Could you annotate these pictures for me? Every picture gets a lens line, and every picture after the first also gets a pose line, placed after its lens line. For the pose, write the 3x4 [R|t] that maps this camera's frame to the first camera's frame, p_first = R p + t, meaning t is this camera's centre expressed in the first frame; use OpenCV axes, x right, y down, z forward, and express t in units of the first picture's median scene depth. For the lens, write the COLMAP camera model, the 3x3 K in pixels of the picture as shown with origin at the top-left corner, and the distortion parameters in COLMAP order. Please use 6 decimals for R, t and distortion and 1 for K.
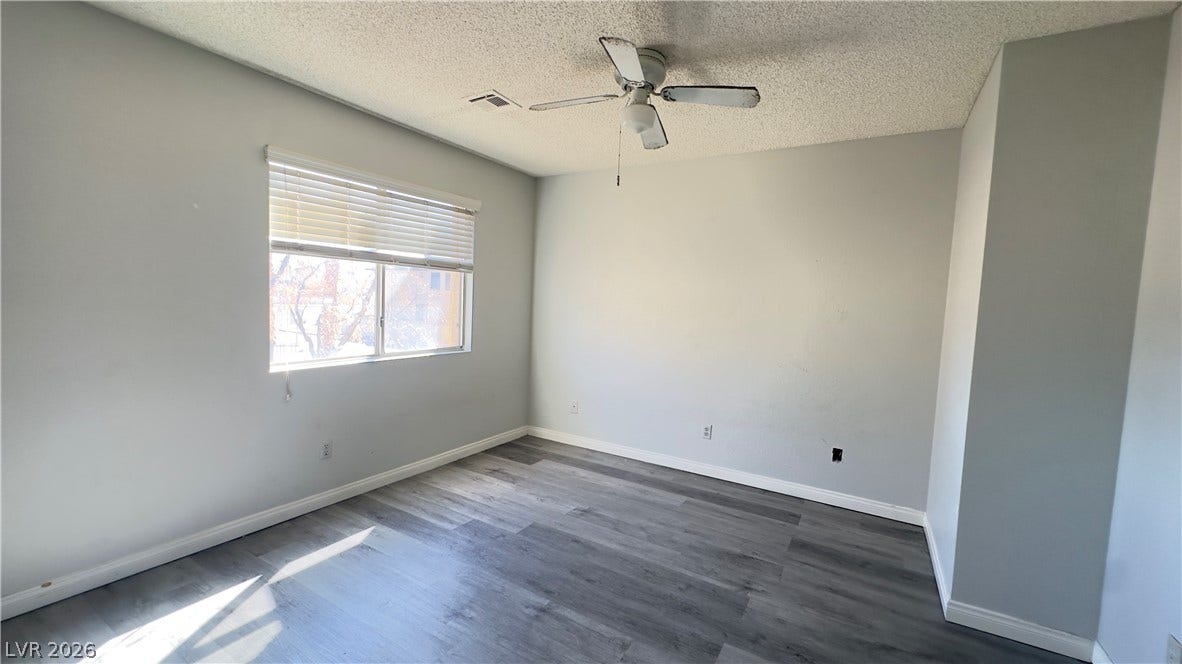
lens RADIAL K [[472.9, 0, 590.4], [0, 472.9, 332.0], [0, 0, 1]] dist [-0.001368, 0.000592]
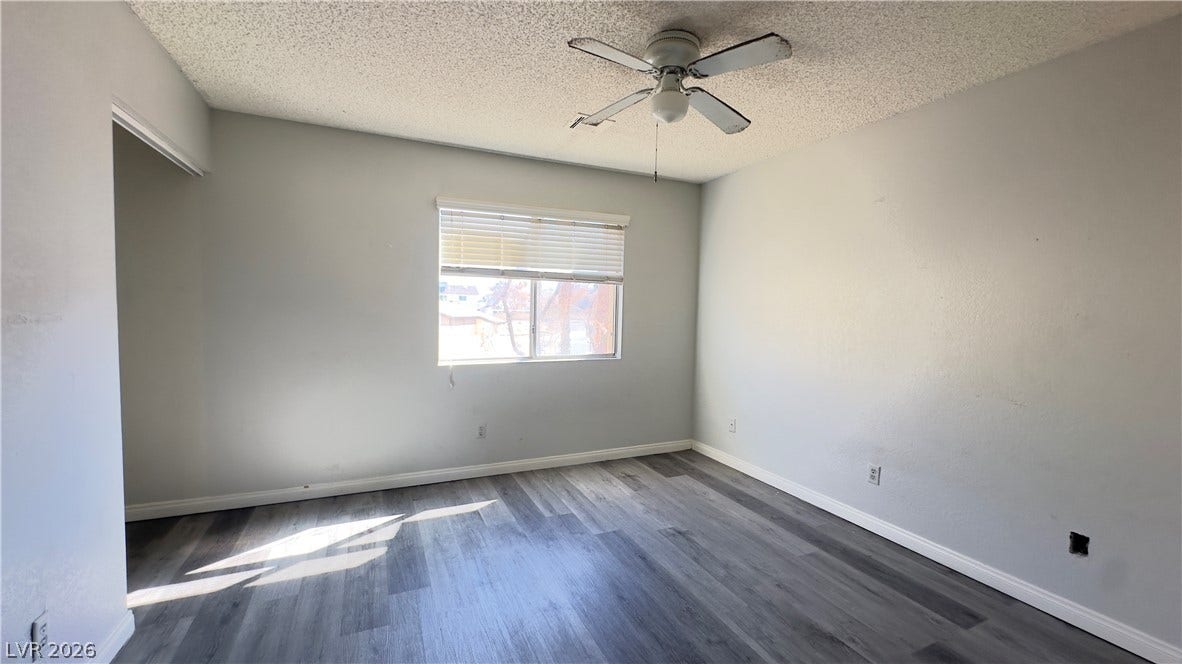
lens RADIAL K [[472.9, 0, 590.4], [0, 472.9, 332.0], [0, 0, 1]] dist [-0.001368, 0.000592]
pose [[0.827444, 0.006627, -0.561509, 0.361536], [-0.024879, 0.999381, -0.024868, 0.011812], [0.560997, 0.034547, 0.827097, 0.118438]]
